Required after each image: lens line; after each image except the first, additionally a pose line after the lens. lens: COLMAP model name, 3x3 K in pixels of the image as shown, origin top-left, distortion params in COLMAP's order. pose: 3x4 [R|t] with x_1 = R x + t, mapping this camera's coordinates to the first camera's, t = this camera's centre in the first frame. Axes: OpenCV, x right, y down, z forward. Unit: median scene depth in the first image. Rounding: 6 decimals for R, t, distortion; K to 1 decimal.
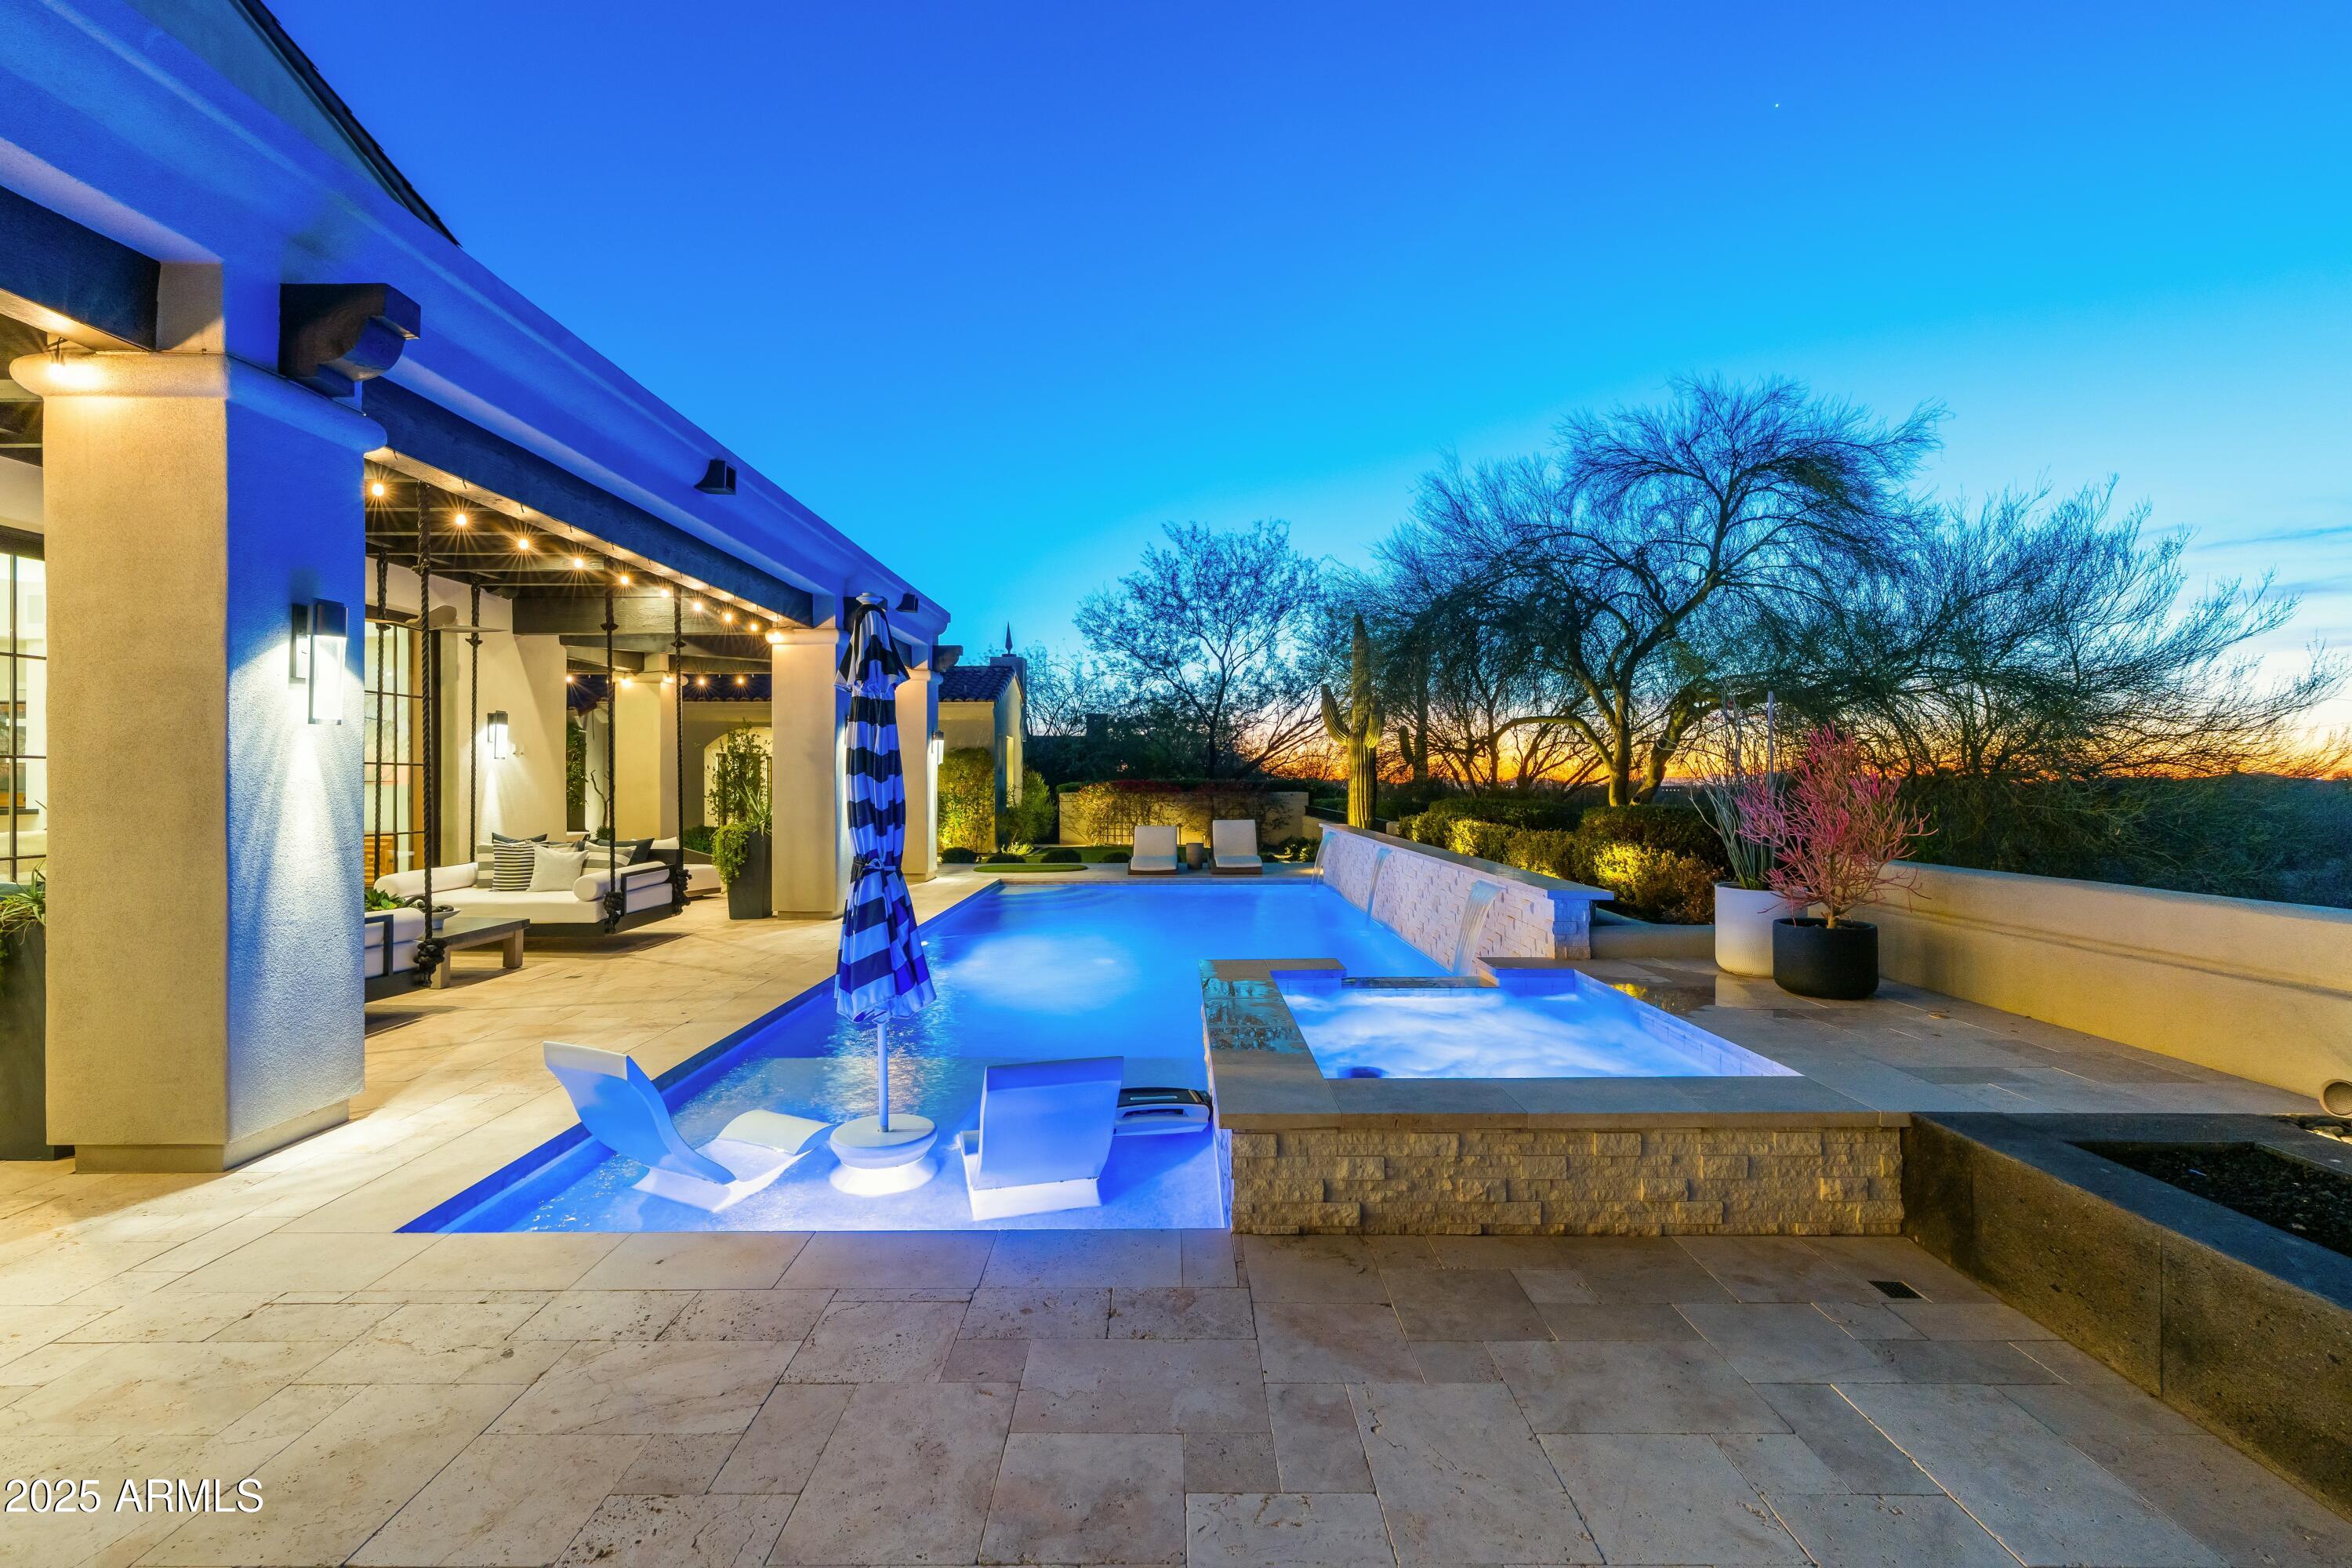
lens RADIAL K [[1055.7, 0, 1174.3], [0, 1055.7, 772.7], [0, 0, 1]] dist [-0.002244, 0.001127]
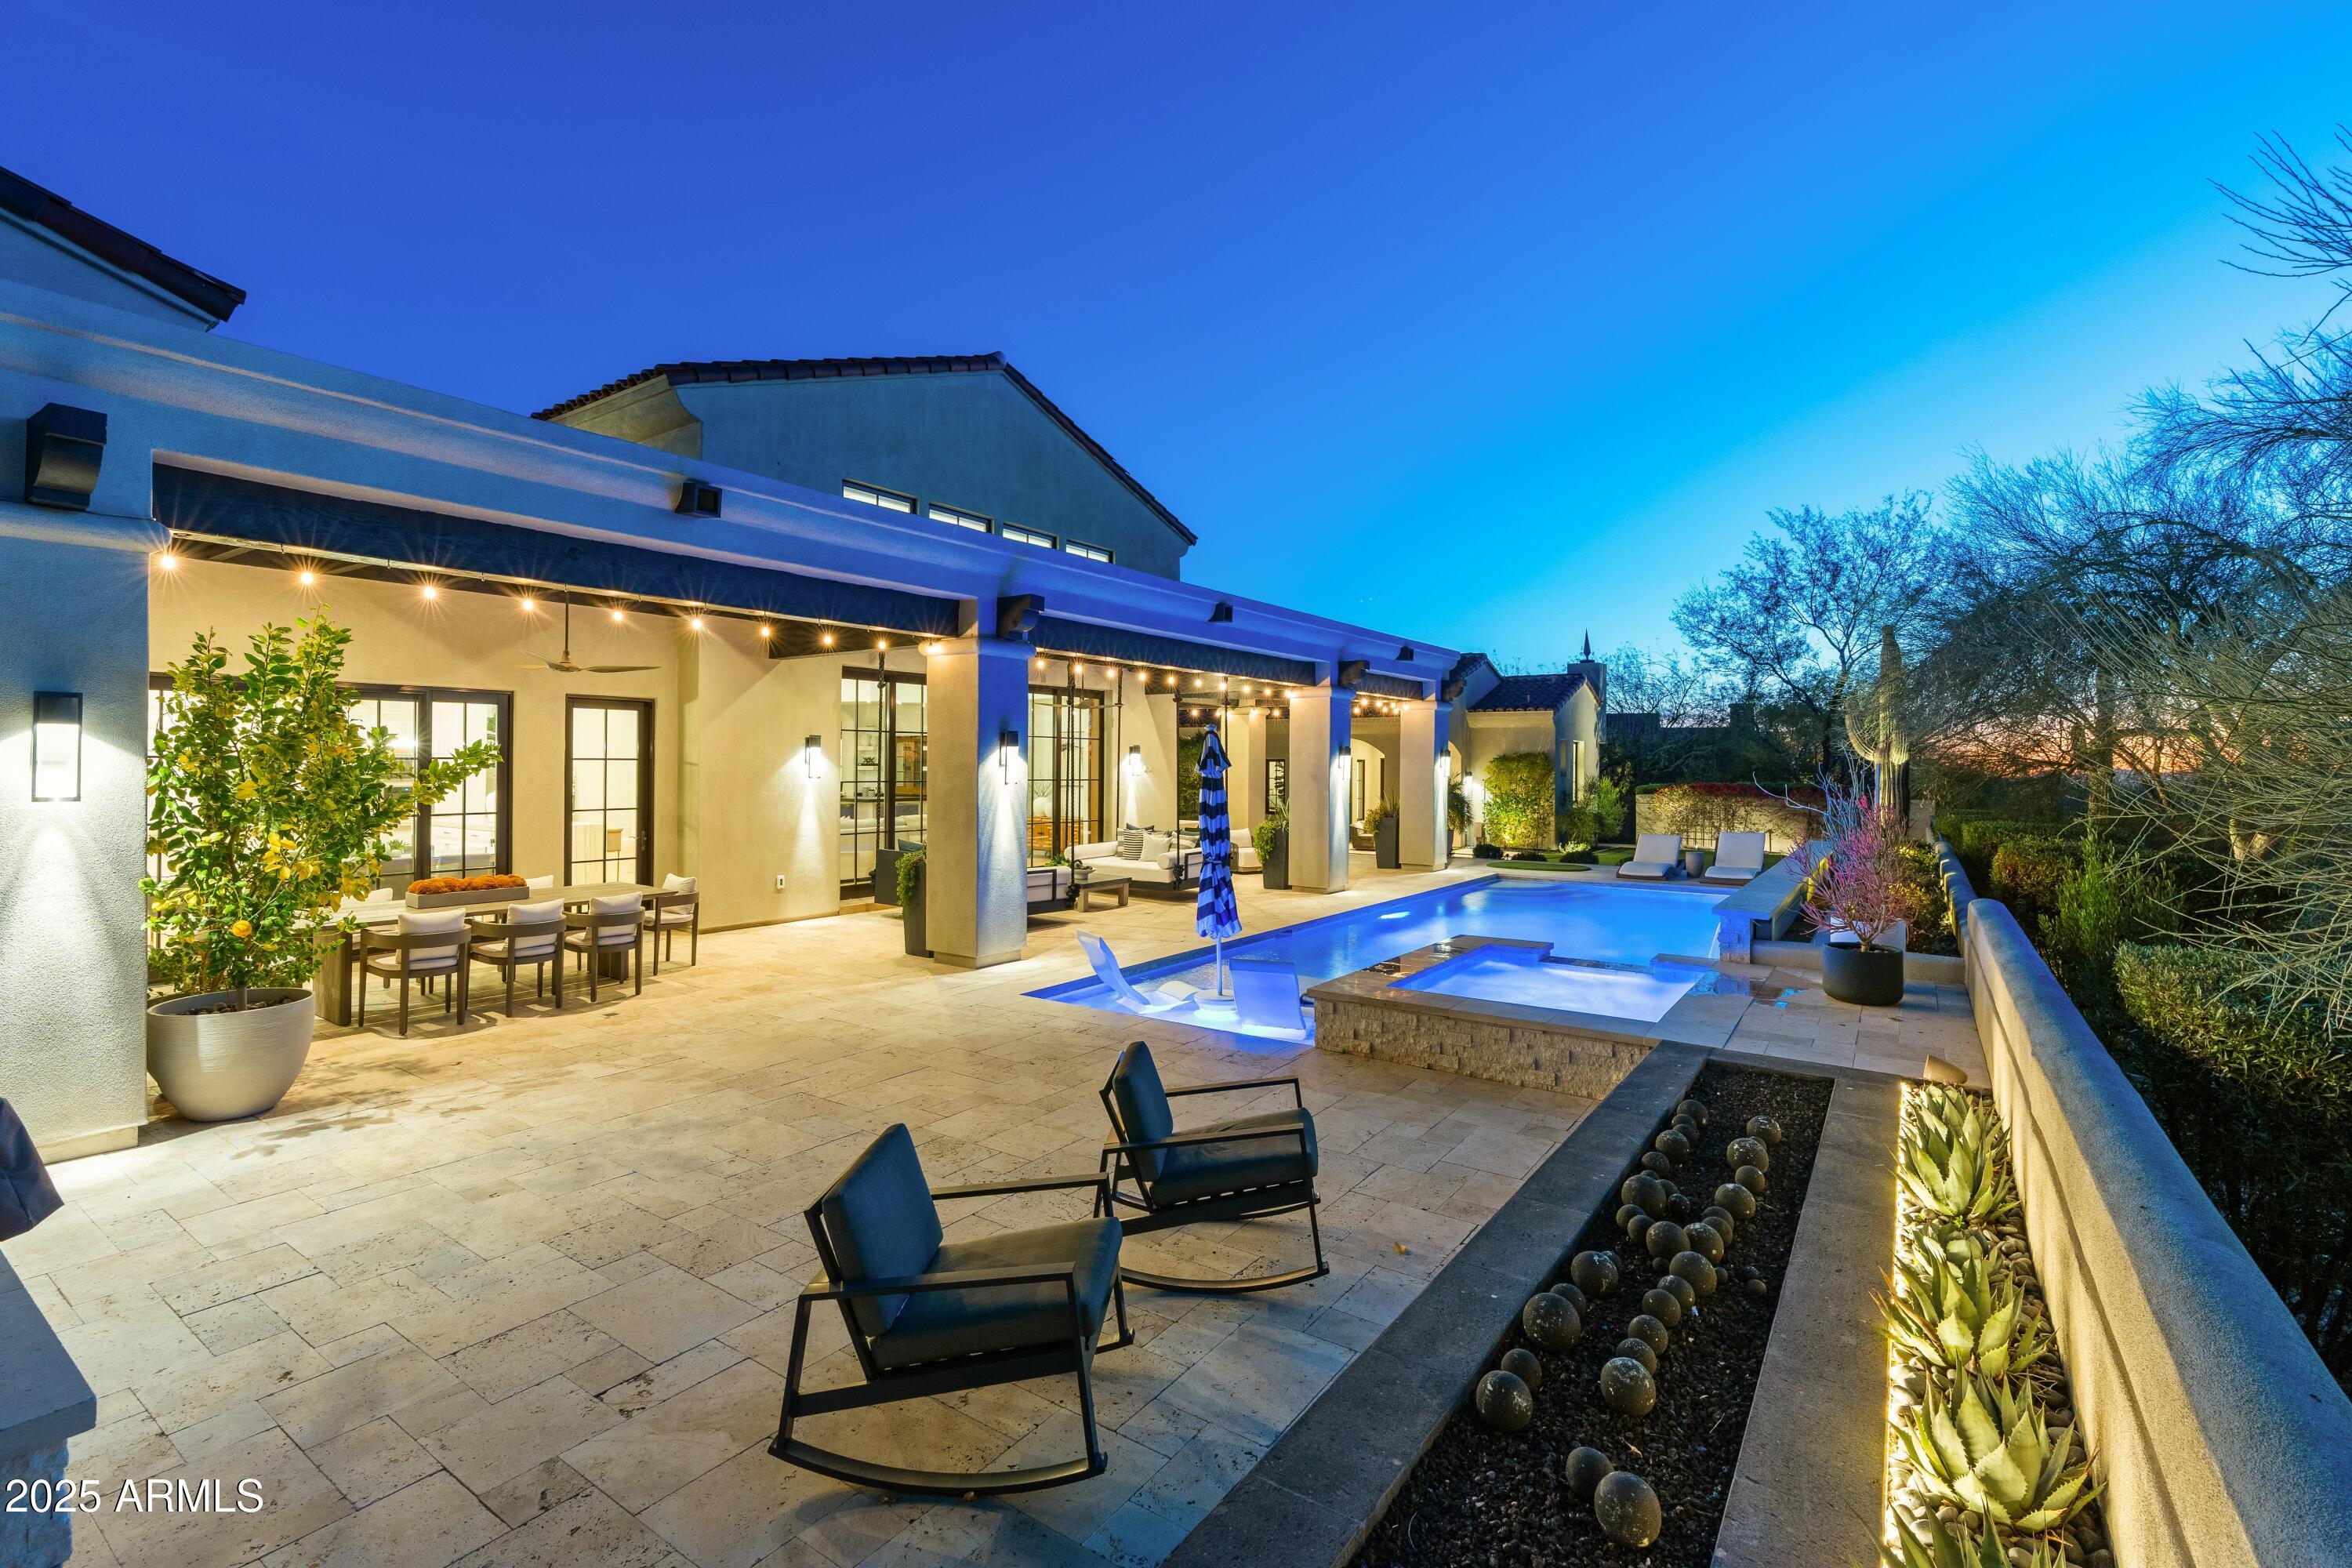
lens RADIAL K [[1066.9, 0, 1176.3], [0, 1066.9, 758.5], [0, 0, 1]] dist [-0.012704, 0.000354]
pose [[0.821353, 0.007136, -0.570376, 0.373814], [-0.006768, 0.999973, 0.002765, -0.050658], [0.570380, 0.001589, 0.821379, -0.323070]]
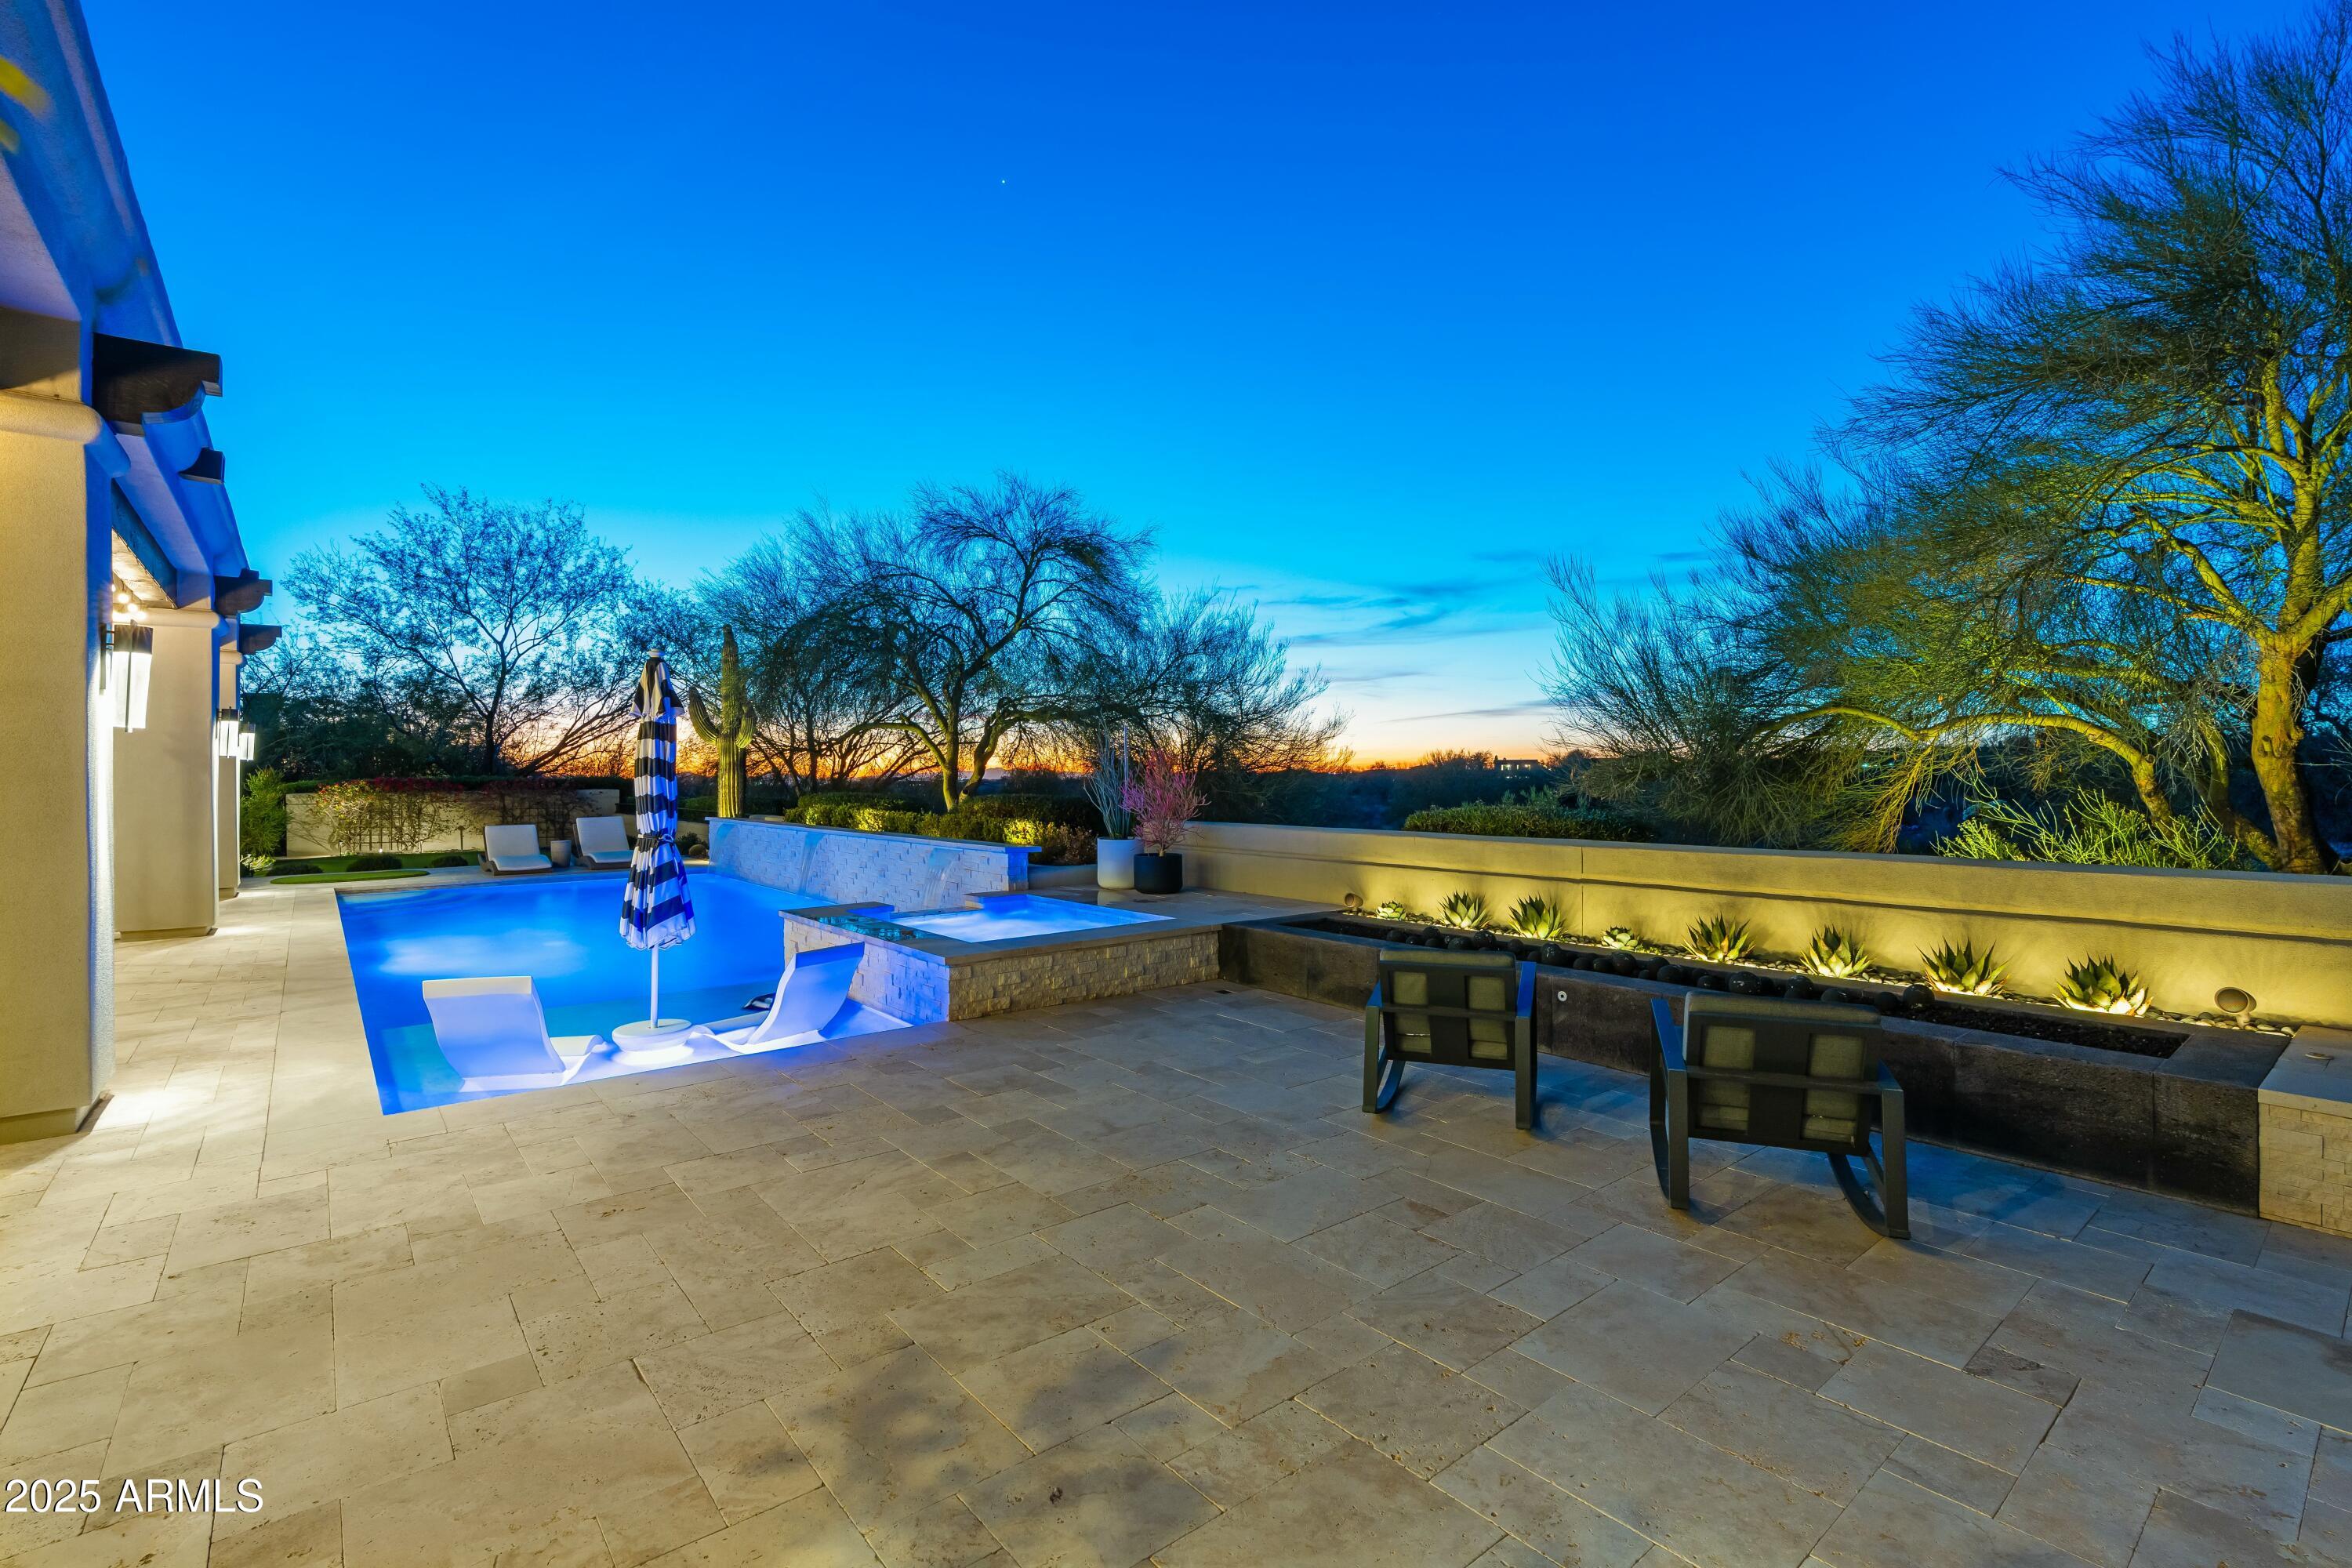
lens RADIAL K [[1055.7, 0, 1174.3], [0, 1055.7, 772.7], [0, 0, 1]] dist [-0.002244, 0.001127]
pose [[0.776794, -0.001141, 0.629753, -0.294117], [-0.001342, 0.999993, 0.003467, -0.003818], [-0.629753, -0.003538, 0.776788, -0.253333]]
